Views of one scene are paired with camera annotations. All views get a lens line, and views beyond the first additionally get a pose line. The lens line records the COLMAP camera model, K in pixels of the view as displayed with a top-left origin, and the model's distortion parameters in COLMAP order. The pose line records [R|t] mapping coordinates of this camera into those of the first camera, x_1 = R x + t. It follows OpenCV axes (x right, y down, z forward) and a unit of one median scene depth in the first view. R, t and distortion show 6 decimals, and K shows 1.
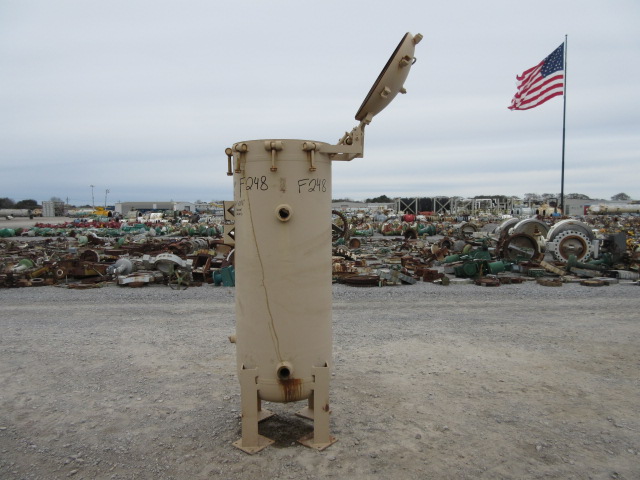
lens RADIAL K [[471.9, 0, 319.4], [0, 471.9, 212.2], [0, 0, 1]] dist [-0.004582, -0.001669]
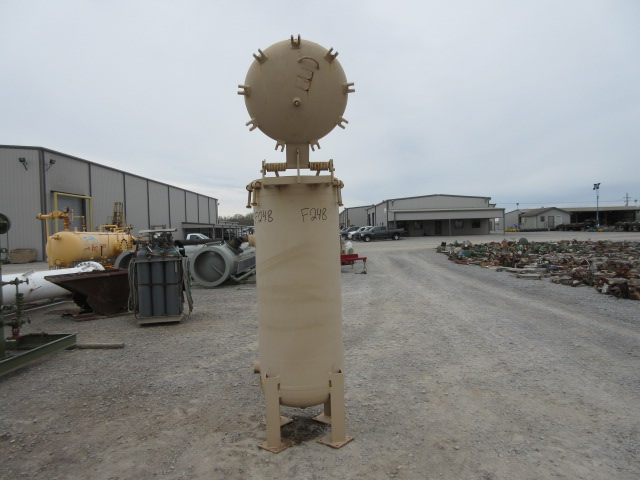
lens RADIAL K [[487.8, 0, 320.0], [0, 487.8, 240.0], [0, 0, 1]] dist [-0.007580, -0.002216]
pose [[0.001003, 0.025360, -0.999678, 0.931581], [0.024451, 0.999379, 0.025377, -0.010814], [0.999701, -0.024469, 0.000382, 0.934669]]
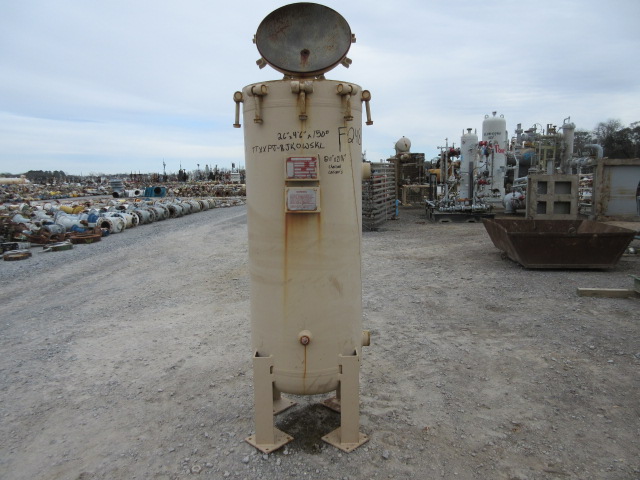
lens RADIAL K [[487.8, 0, 320.0], [0, 487.8, 240.0], [0, 0, 1]] dist [-0.007580, -0.002216]
pose [[0.077231, -0.130787, 0.988398, -0.802349], [0.023245, 0.991325, 0.129358, 0.017042], [-0.996742, 0.012985, 0.079601, 0.807406]]
